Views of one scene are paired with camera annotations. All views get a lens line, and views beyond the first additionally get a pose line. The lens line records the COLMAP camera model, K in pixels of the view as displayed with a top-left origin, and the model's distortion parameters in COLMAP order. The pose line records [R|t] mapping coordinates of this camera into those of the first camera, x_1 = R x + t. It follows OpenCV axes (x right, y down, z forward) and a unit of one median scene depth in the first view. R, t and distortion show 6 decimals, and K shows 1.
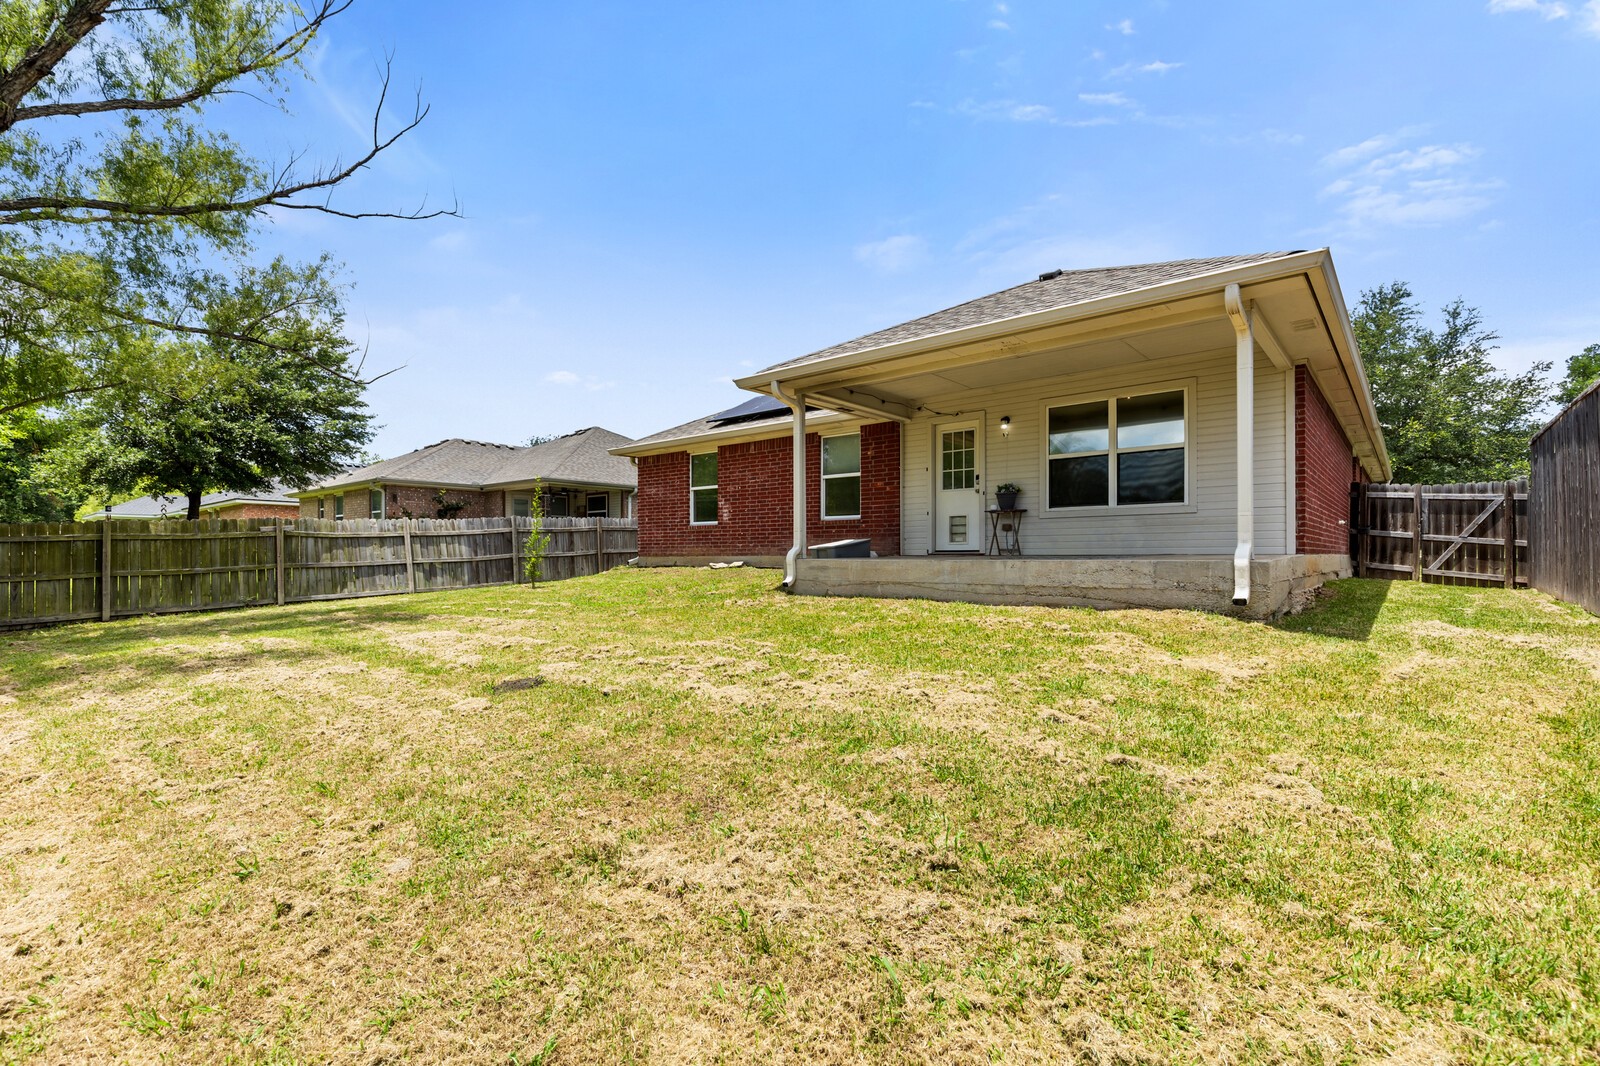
lens RADIAL K [[717.0, 0, 791.3], [0, 717.0, 534.3], [0, 0, 1]] dist [0.007604, -0.000116]
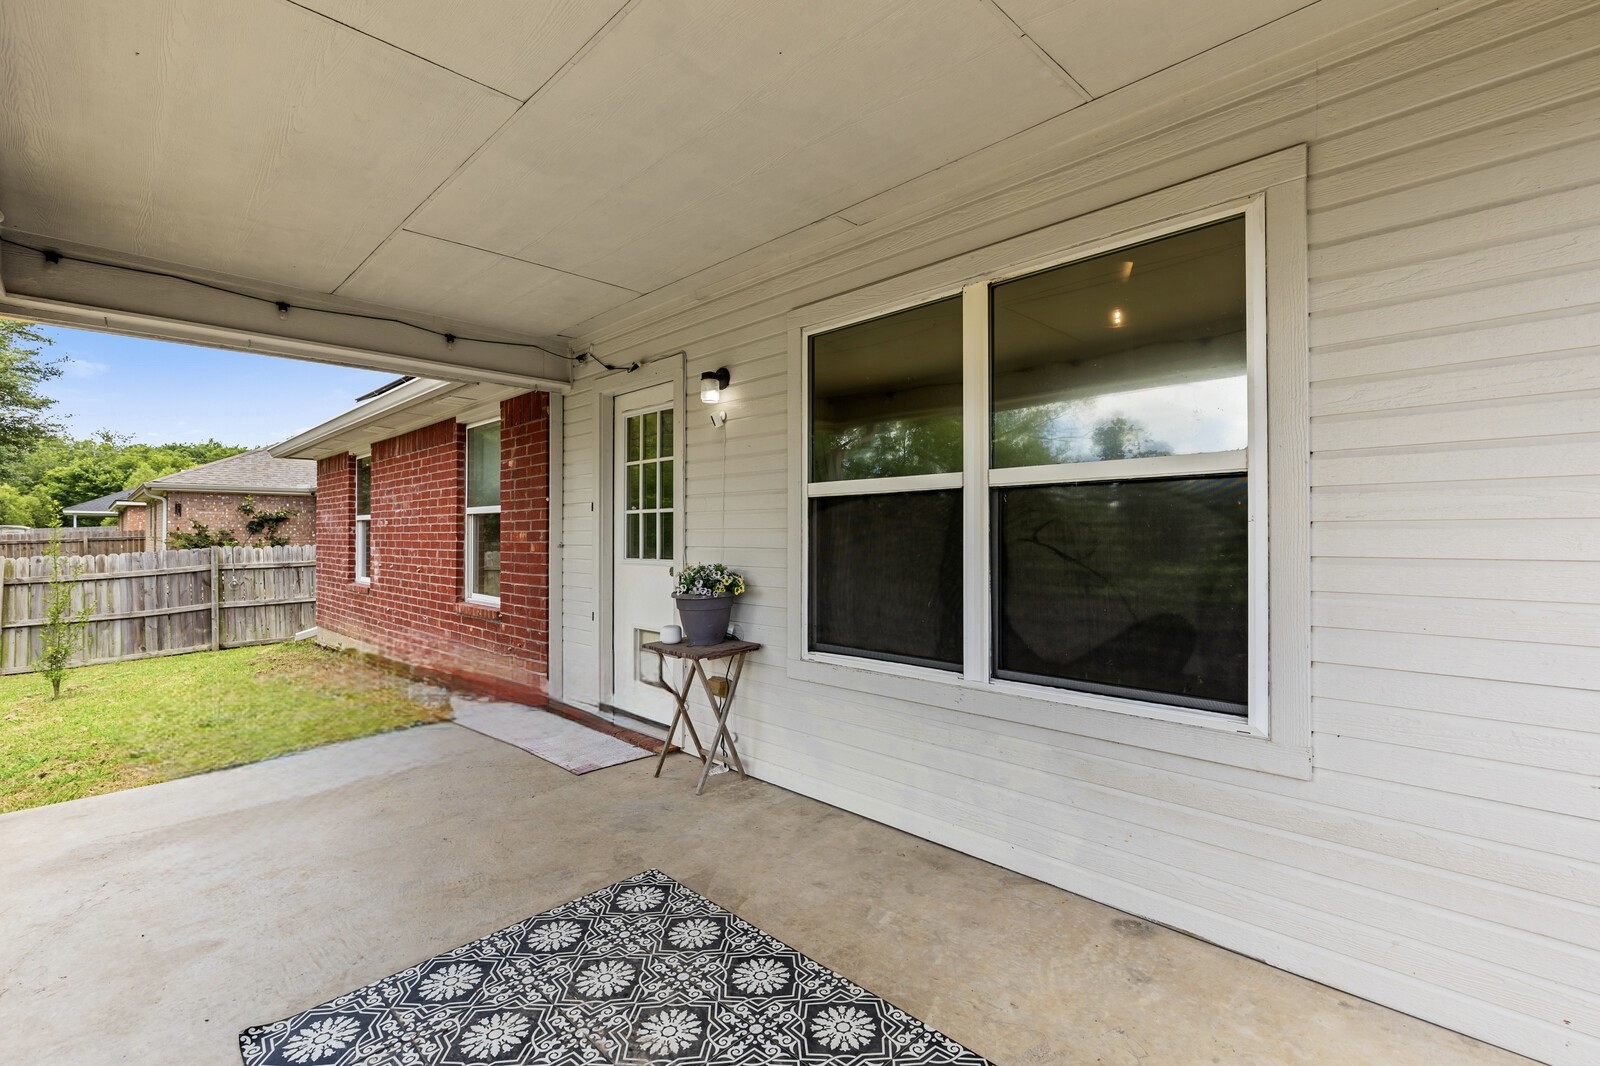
lens RADIAL K [[730.9, 0, 787.2], [0, 730.9, 532.9], [0, 0, 1]] dist [0.014283, -0.000263]
pose [[0.995793, -0.003199, -0.091578, 0.270811], [0.005605, 0.999645, 0.026035, -0.069565], [0.091462, -0.026439, 0.995458, 0.482573]]
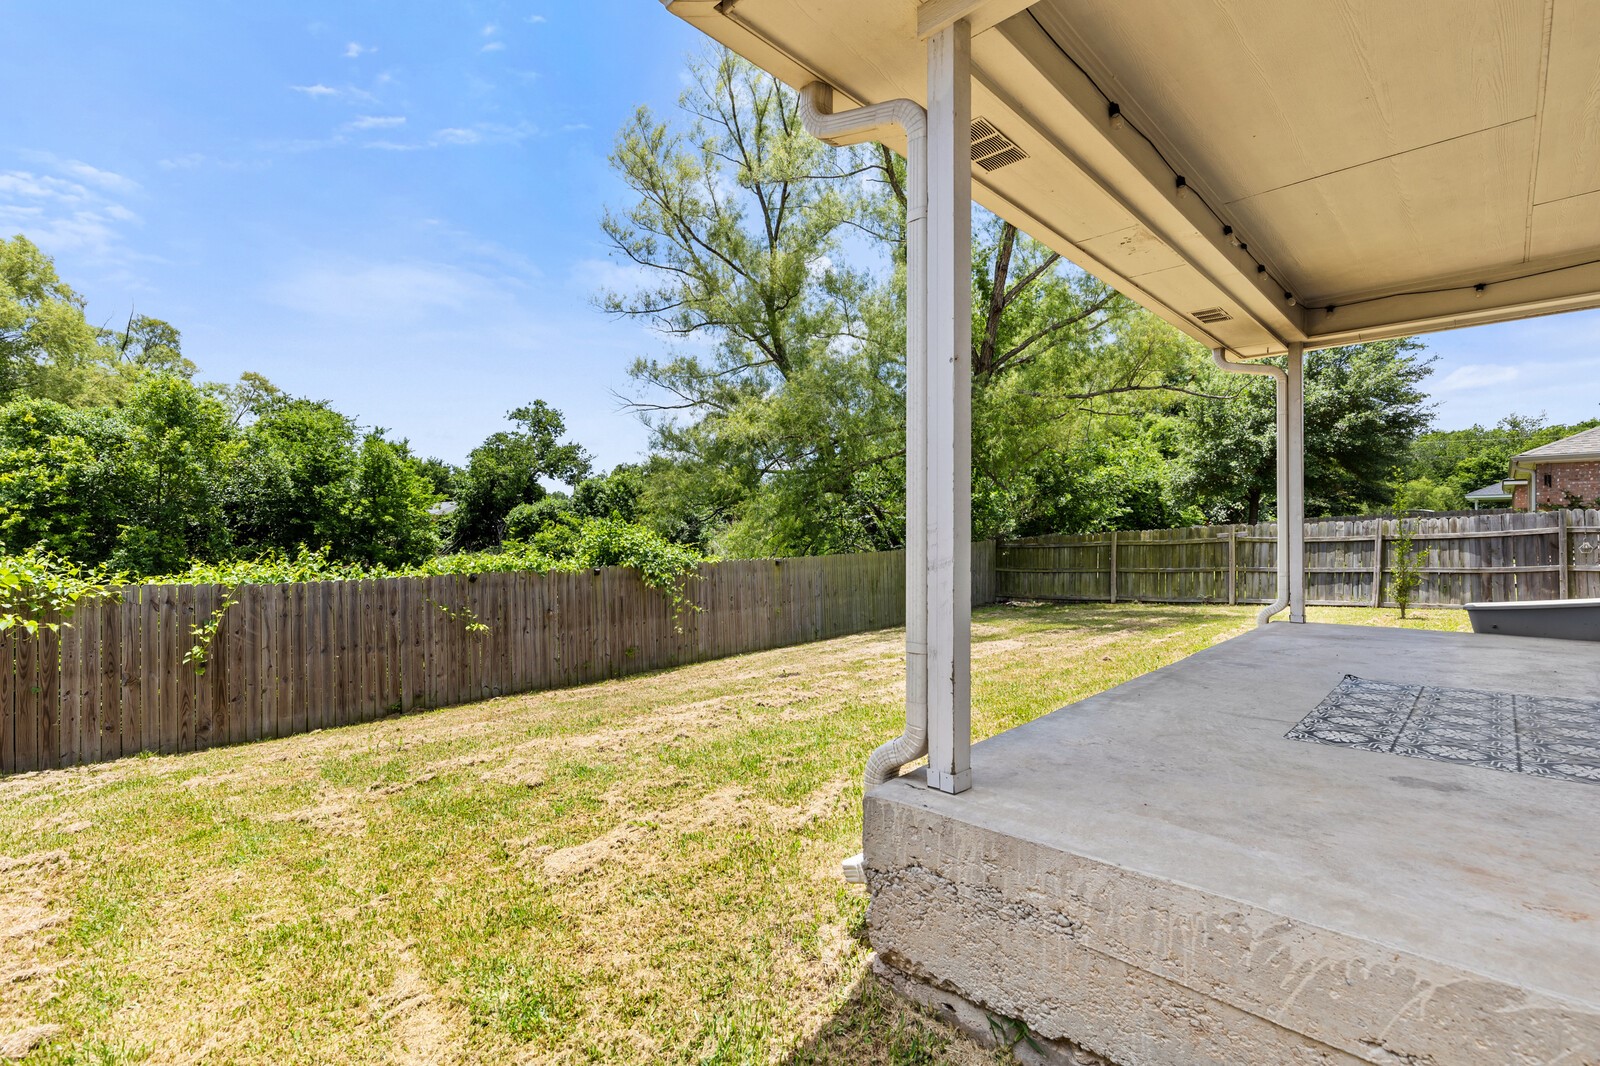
lens RADIAL K [[730.9, 0, 787.2], [0, 730.9, 532.9], [0, 0, 1]] dist [0.014283, -0.000263]
pose [[-0.053950, 0.003544, -0.998537, 0.457751], [0.028532, 0.999591, 0.002006, -0.033668], [0.998136, -0.028382, -0.054029, 0.407190]]
